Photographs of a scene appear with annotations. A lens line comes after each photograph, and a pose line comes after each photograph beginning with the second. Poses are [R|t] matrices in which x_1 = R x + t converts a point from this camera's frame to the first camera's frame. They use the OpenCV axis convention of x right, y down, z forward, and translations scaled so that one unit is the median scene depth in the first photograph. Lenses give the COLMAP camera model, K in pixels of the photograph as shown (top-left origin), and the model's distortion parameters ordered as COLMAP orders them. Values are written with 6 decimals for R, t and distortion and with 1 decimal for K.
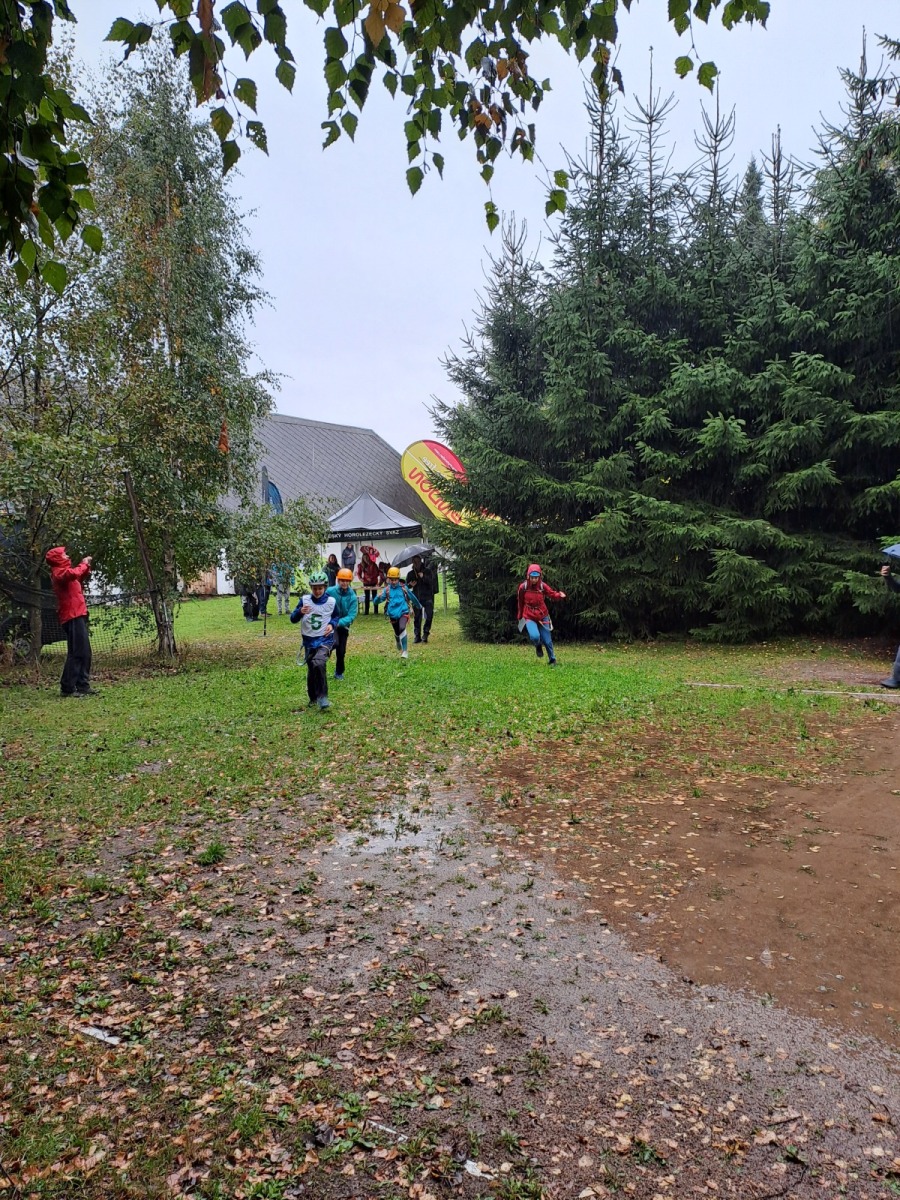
lens RADIAL K [[871.3, 0, 349.9], [0, 871.3, 636.5], [0, 0, 1]] dist [0.077514, -0.048882]
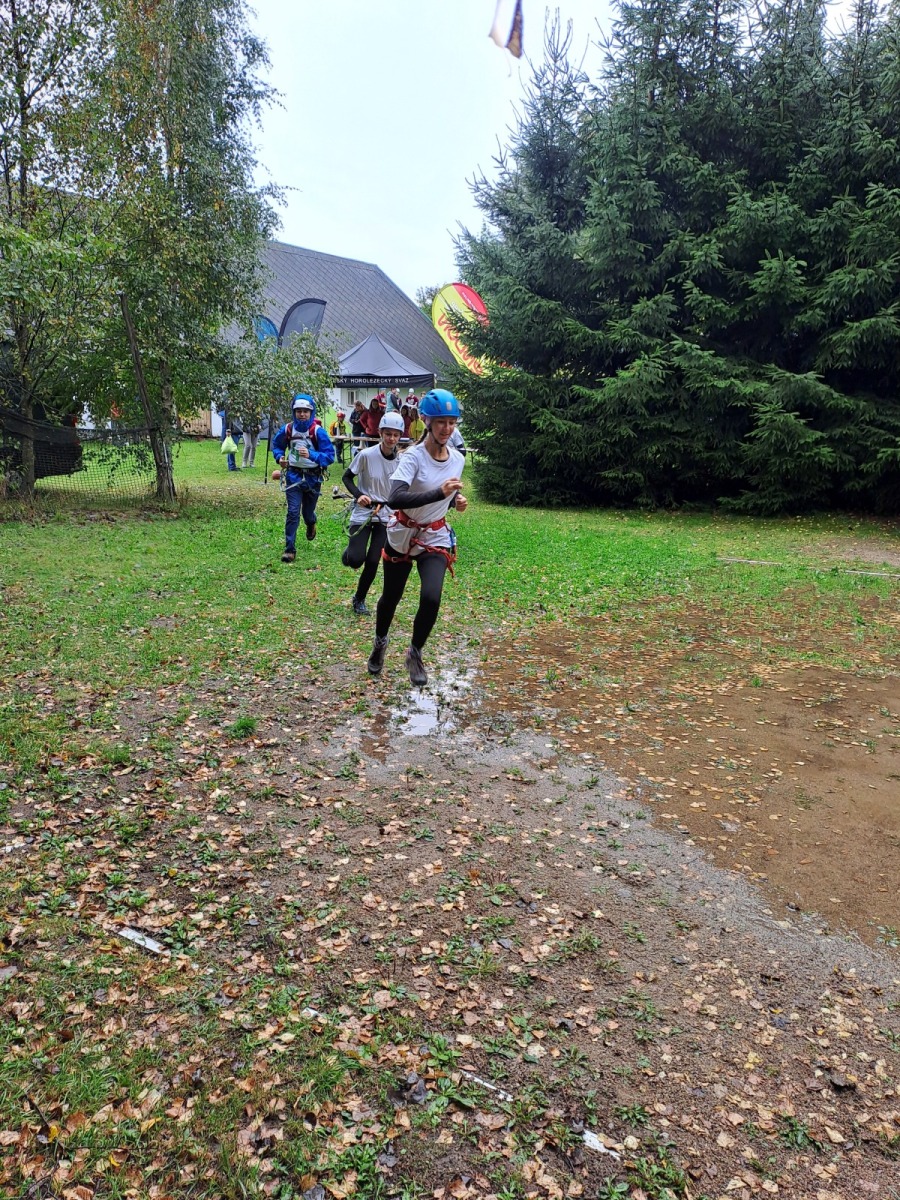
lens RADIAL K [[871.3, 0, 349.9], [0, 871.3, 636.5], [0, 0, 1]] dist [0.077514, -0.048882]
pose [[0.998664, 0.049577, 0.014598, -0.069619], [-0.051333, 0.984287, 0.168948, -0.006752], [-0.005993, -0.169472, 0.985517, 0.126971]]
